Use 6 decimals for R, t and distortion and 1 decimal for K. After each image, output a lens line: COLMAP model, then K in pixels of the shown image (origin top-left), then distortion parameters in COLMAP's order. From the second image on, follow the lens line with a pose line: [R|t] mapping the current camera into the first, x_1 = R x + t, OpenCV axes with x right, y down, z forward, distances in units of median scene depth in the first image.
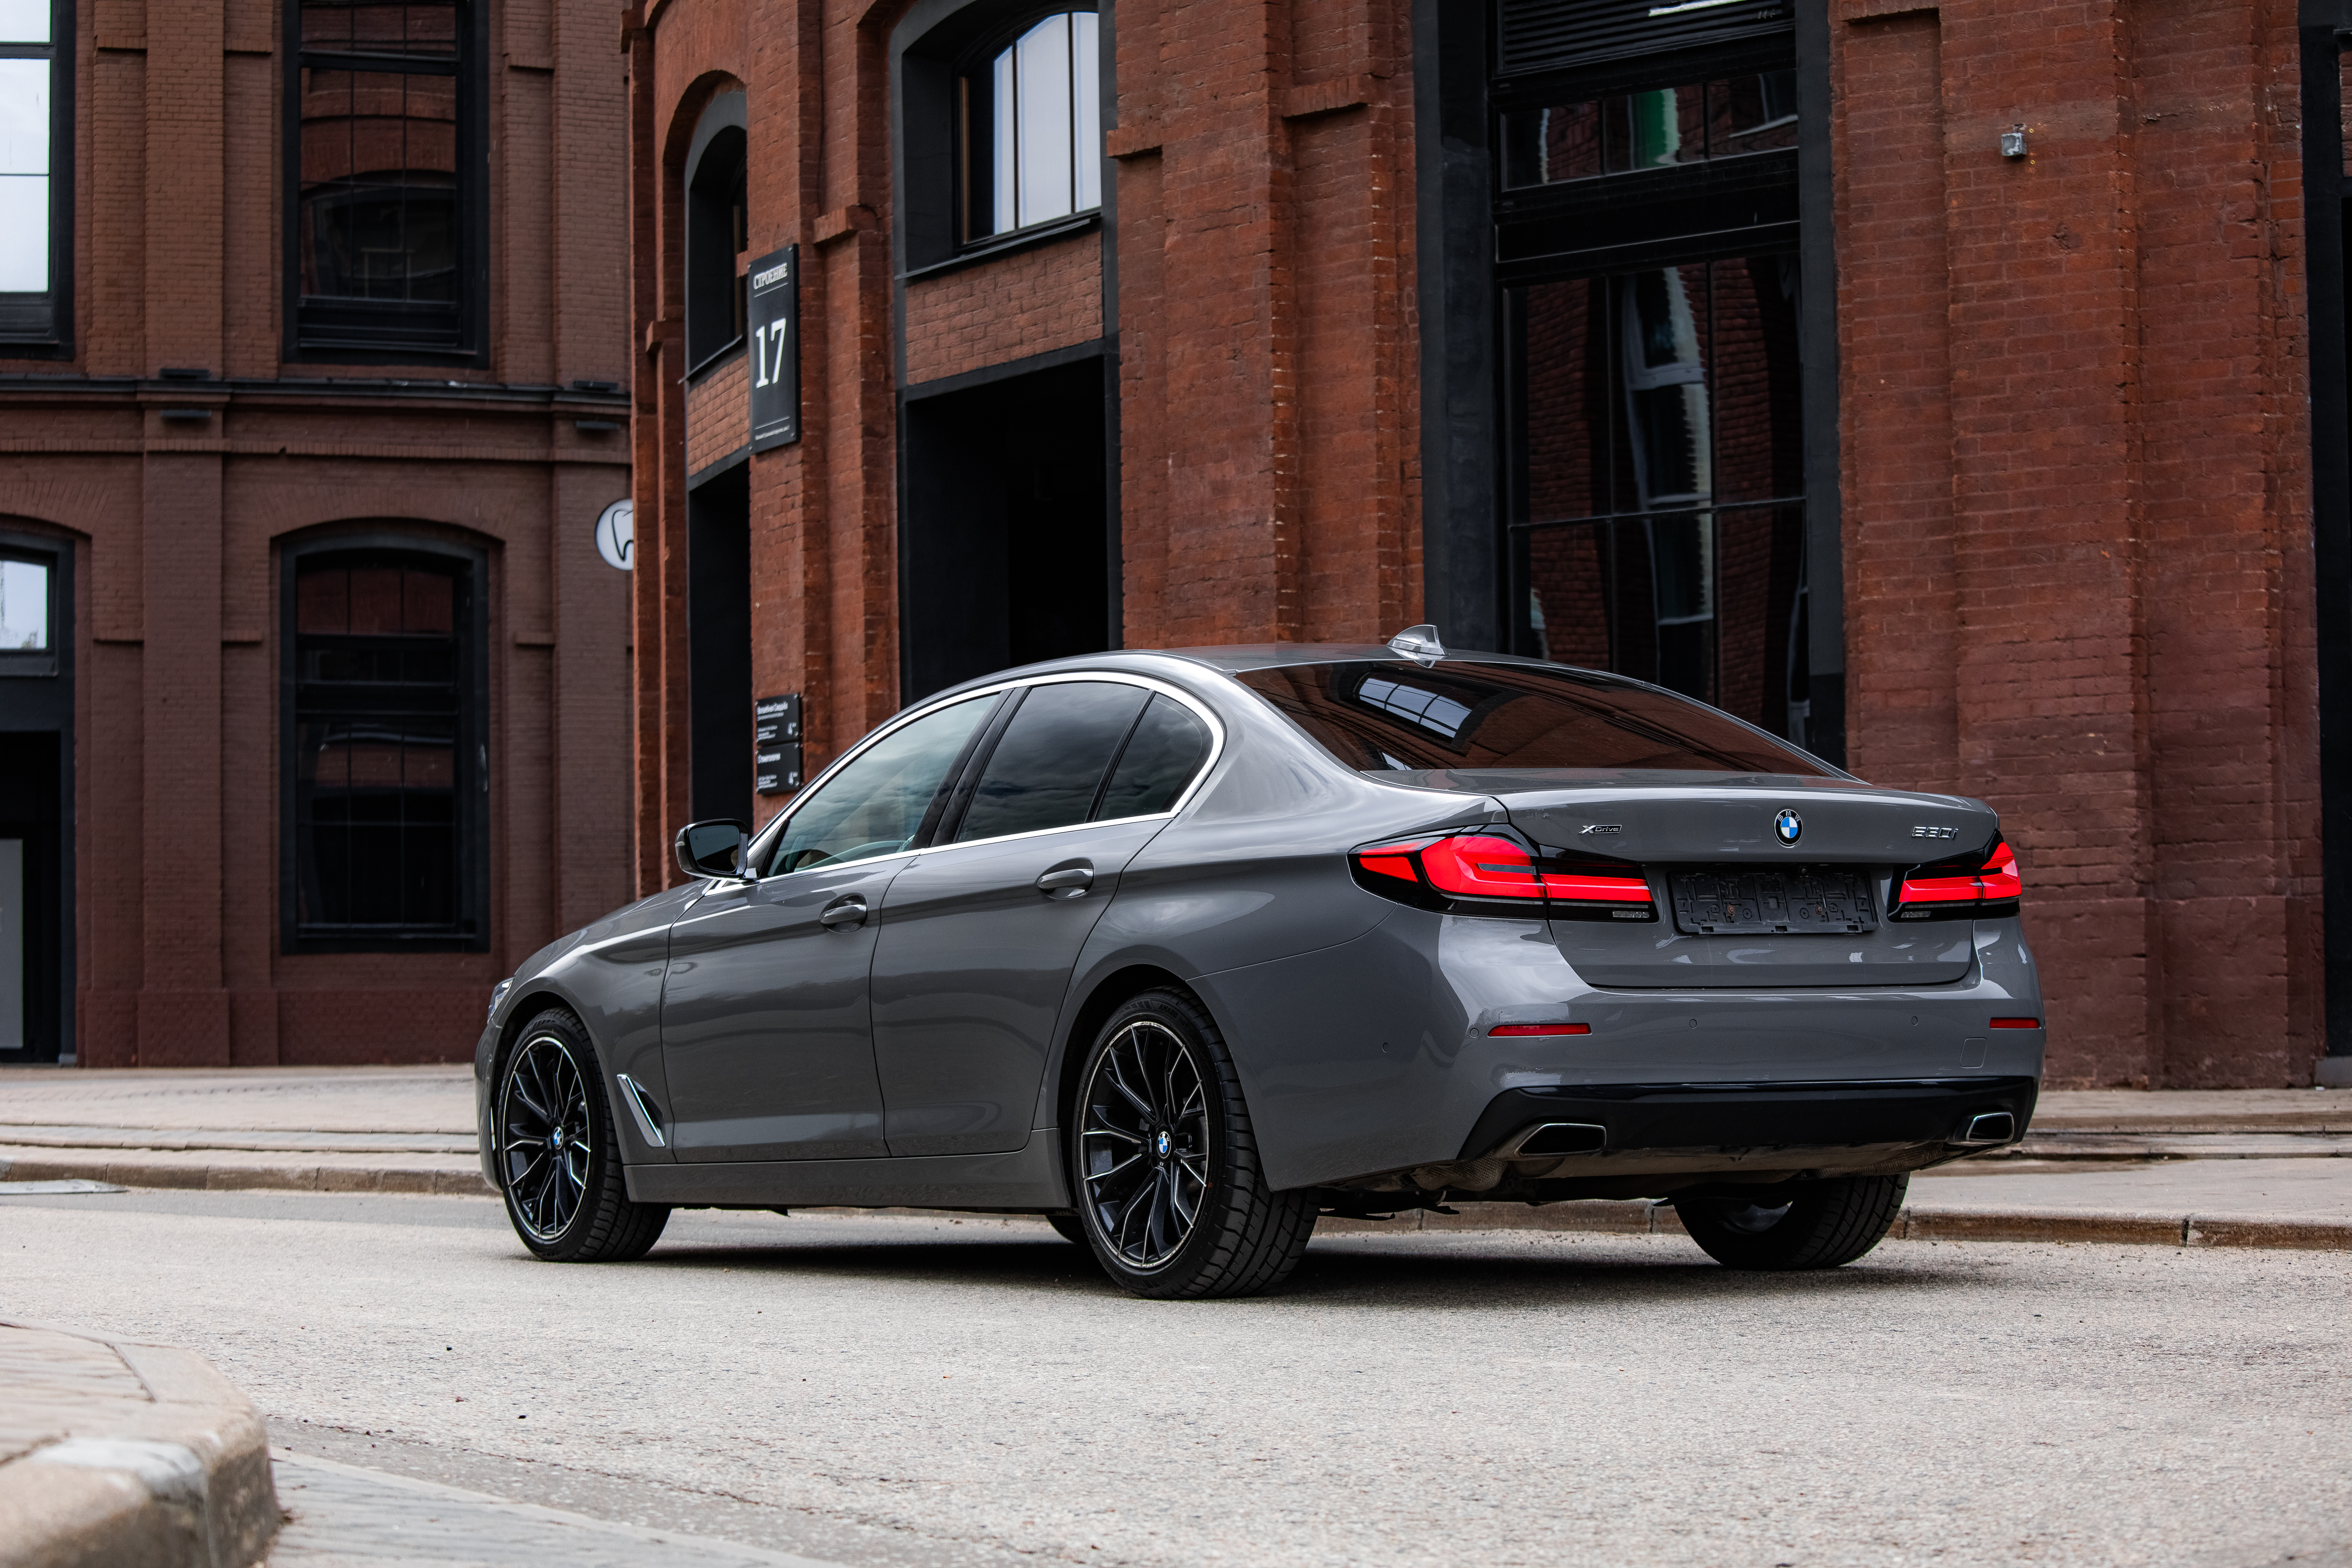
lens RADIAL K [[5580.8, 0, 1176.0], [0, 5580.8, 784.0], [0, 0, 1]] dist [-0.244253, 0.229951]
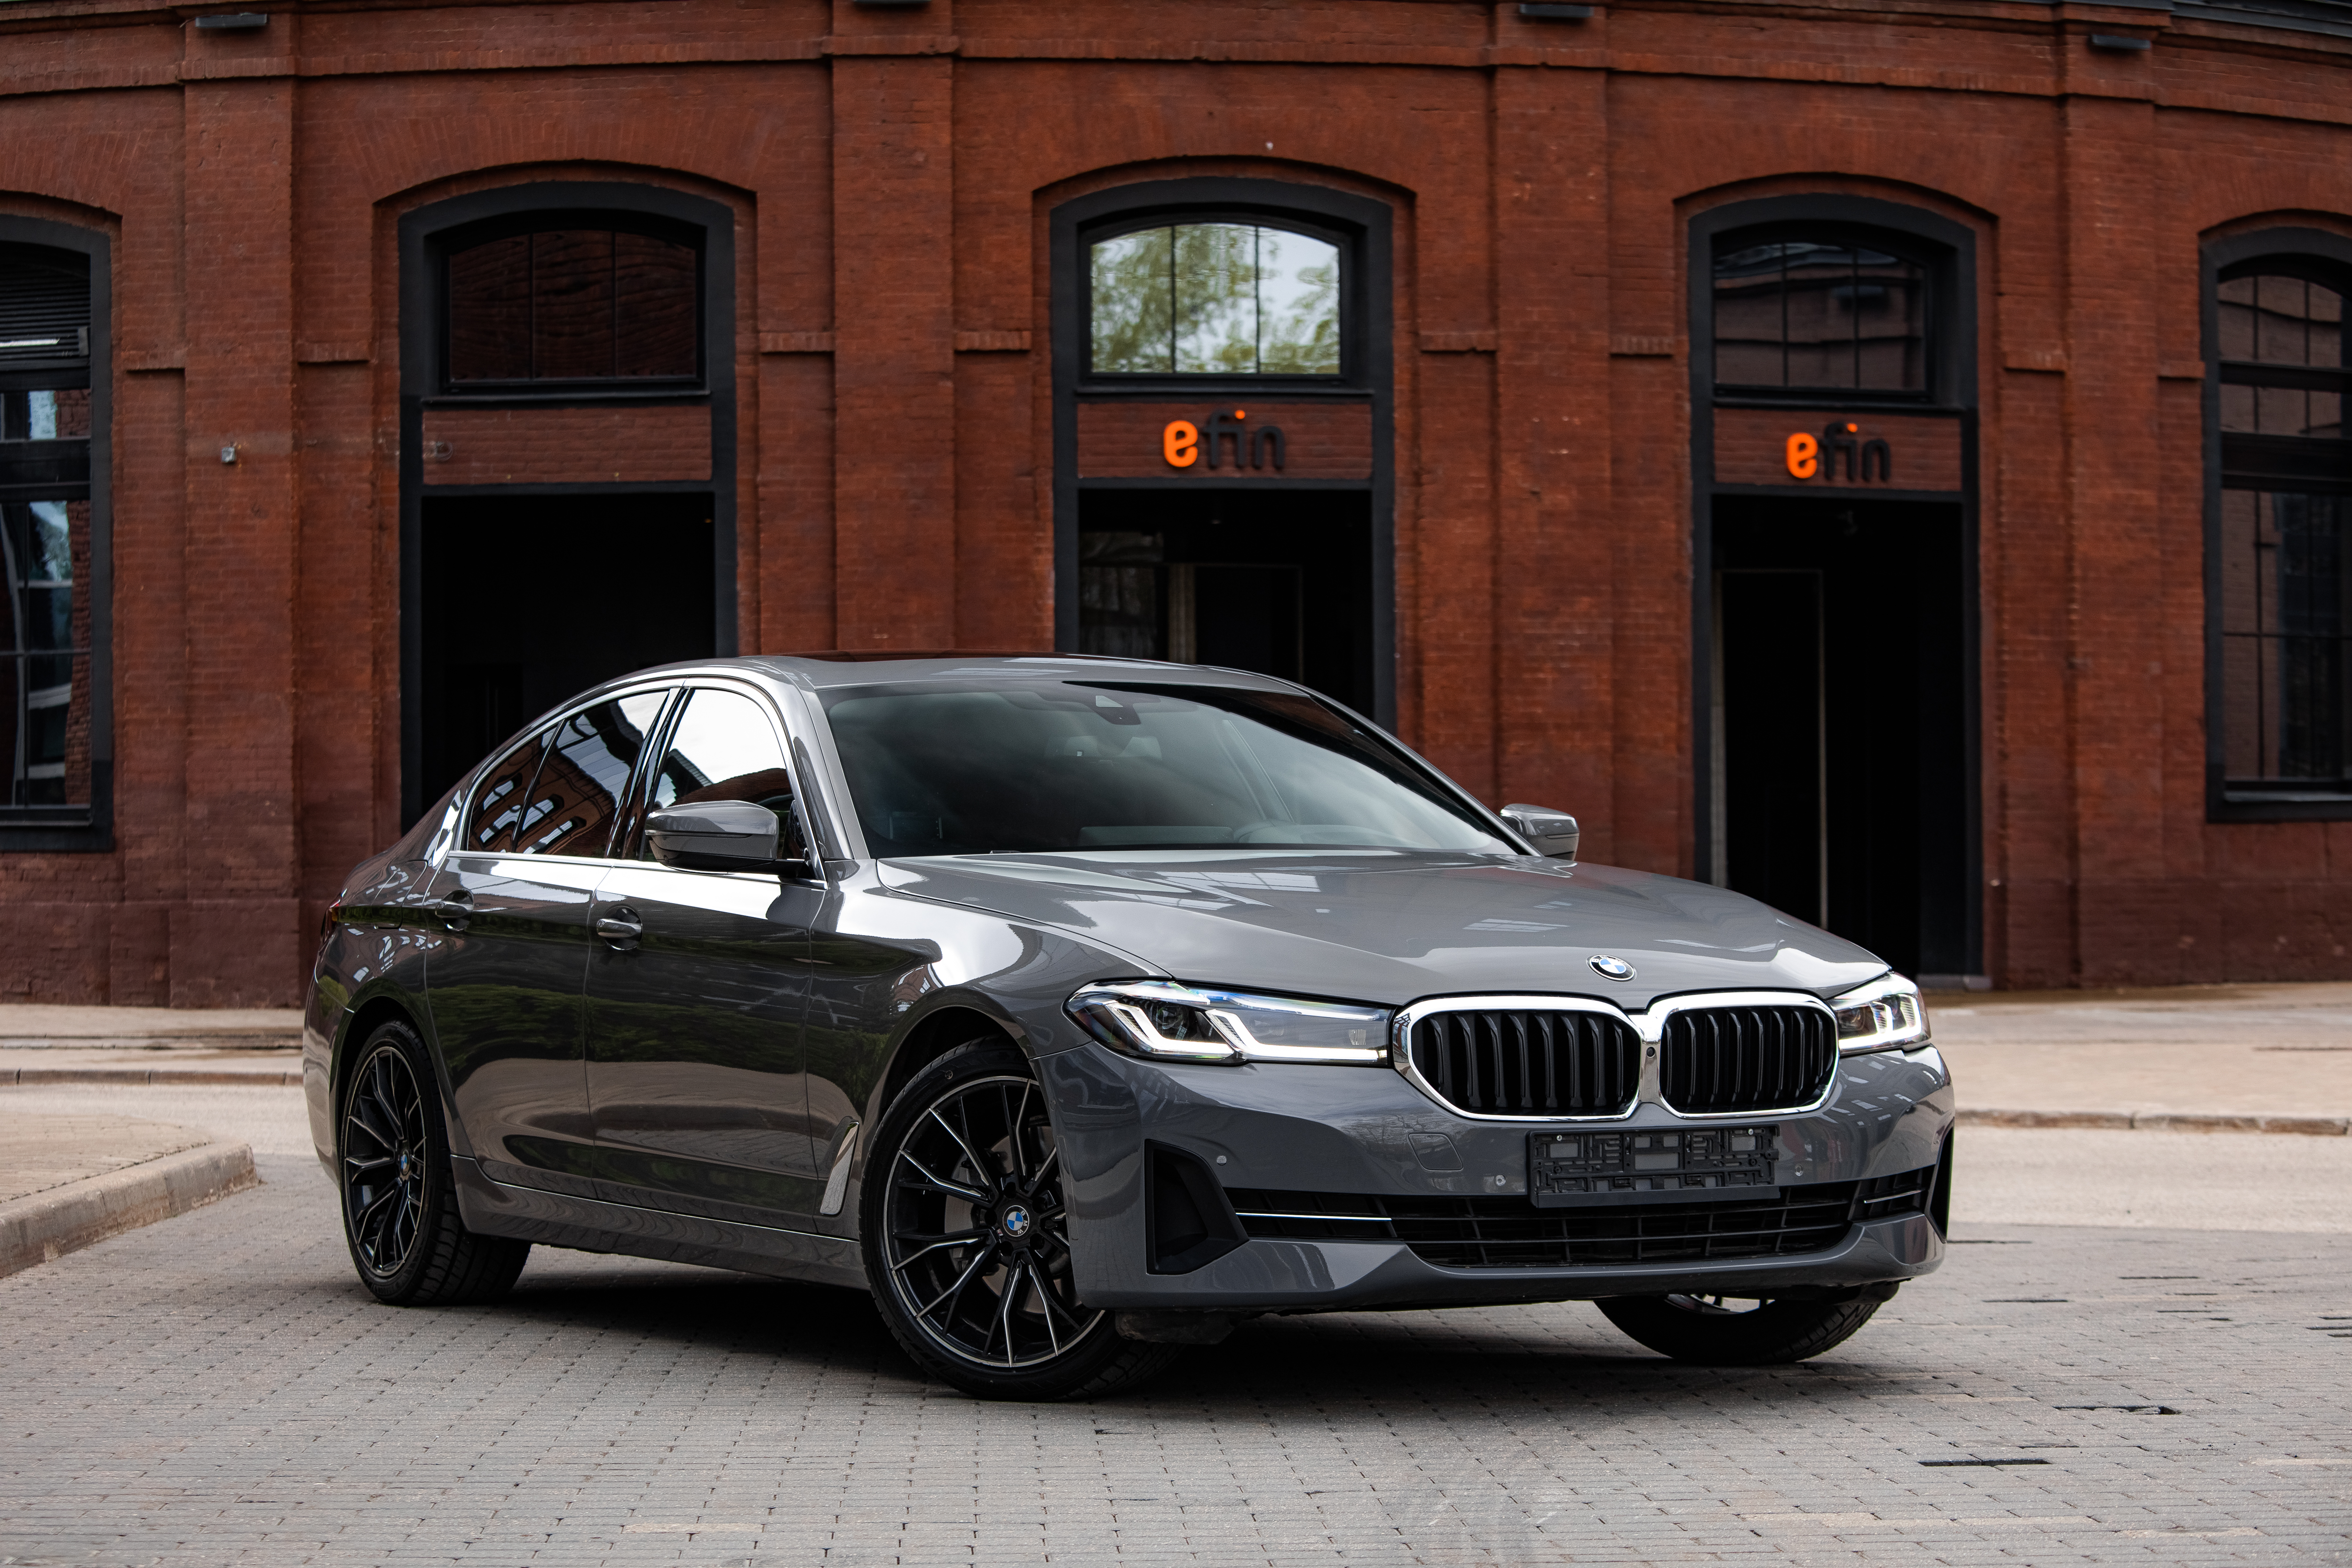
lens RADIAL K [[5516.9, 0, 1201.7], [0, 5516.9, 780.4], [0, 0, 1]] dist [-0.188719, 0.157178]
pose [[0.923509, 0.012566, 0.383371, -0.189962], [-0.019716, 0.999697, 0.014725, -0.040337], [-0.383070, -0.021157, 0.923477, -0.588765]]
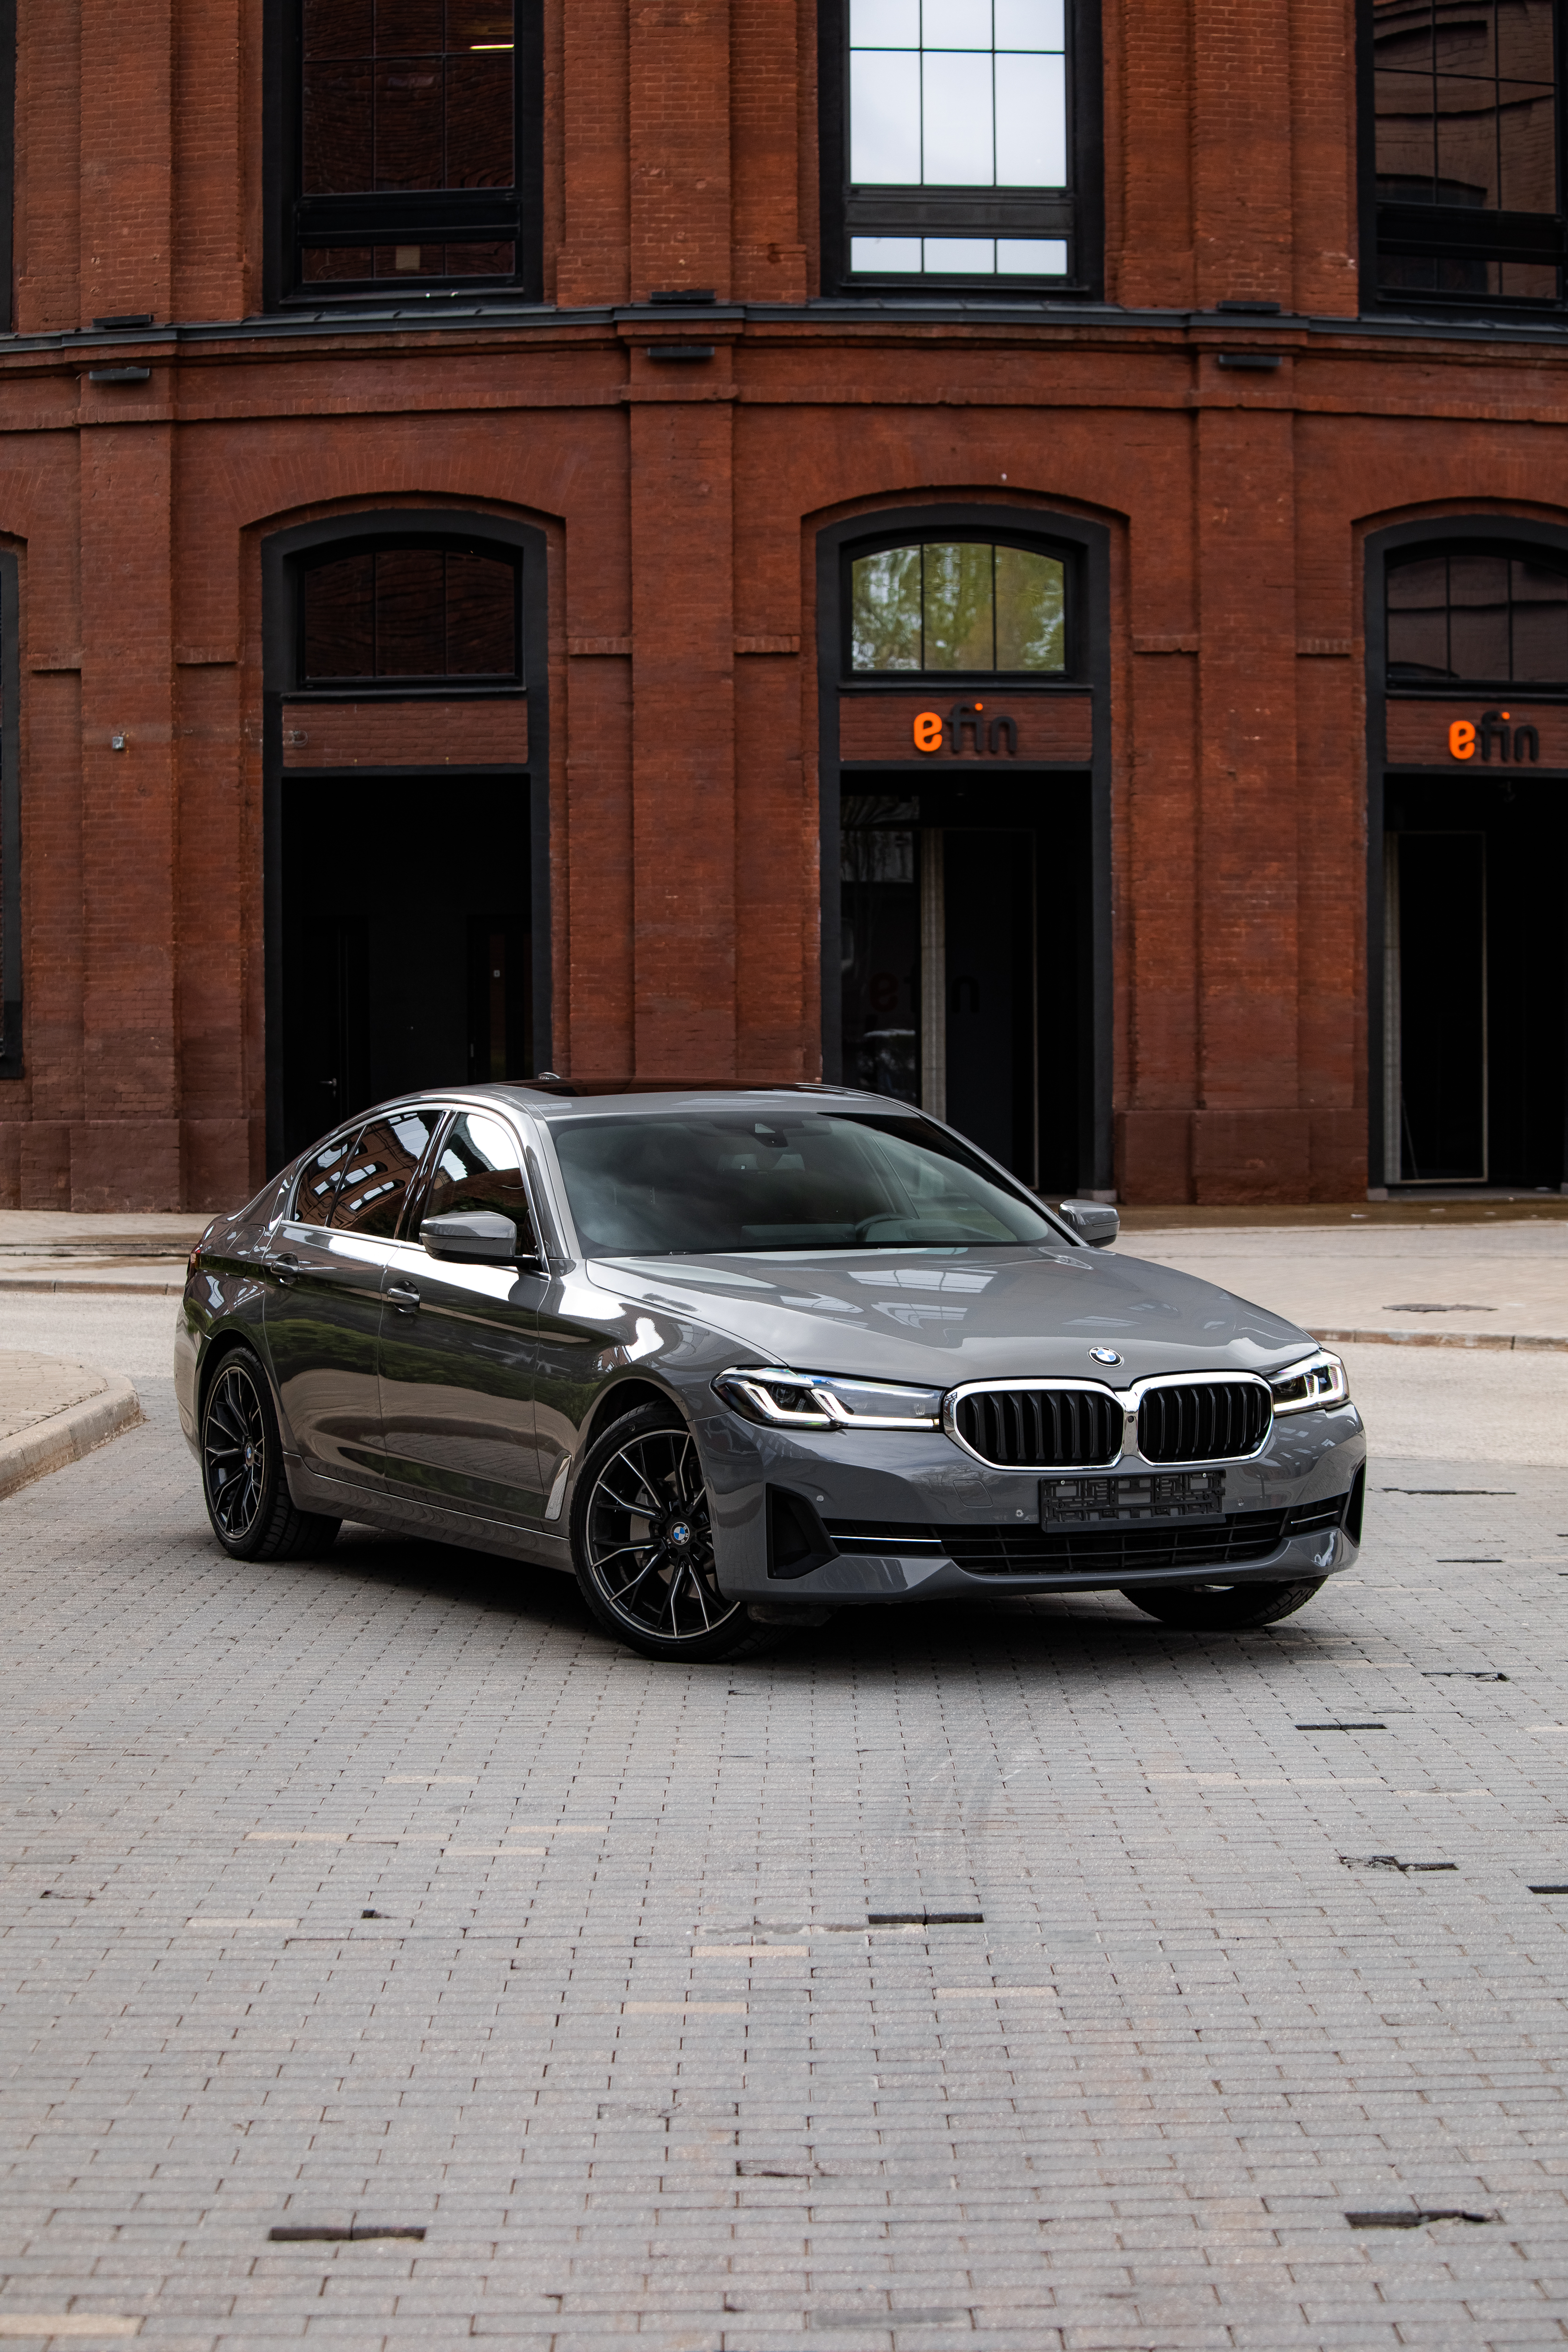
lens RADIAL K [[4985.2, 0, 788.3], [0, 4985.2, 1229.8], [0, 0, 1]] dist [-0.276657, 0.083393]
pose [[0.938787, -0.007288, 0.344422, -0.208986], [-0.019231, 0.997109, 0.073517, -0.066496], [-0.343962, -0.075640, 0.935932, -0.675728]]
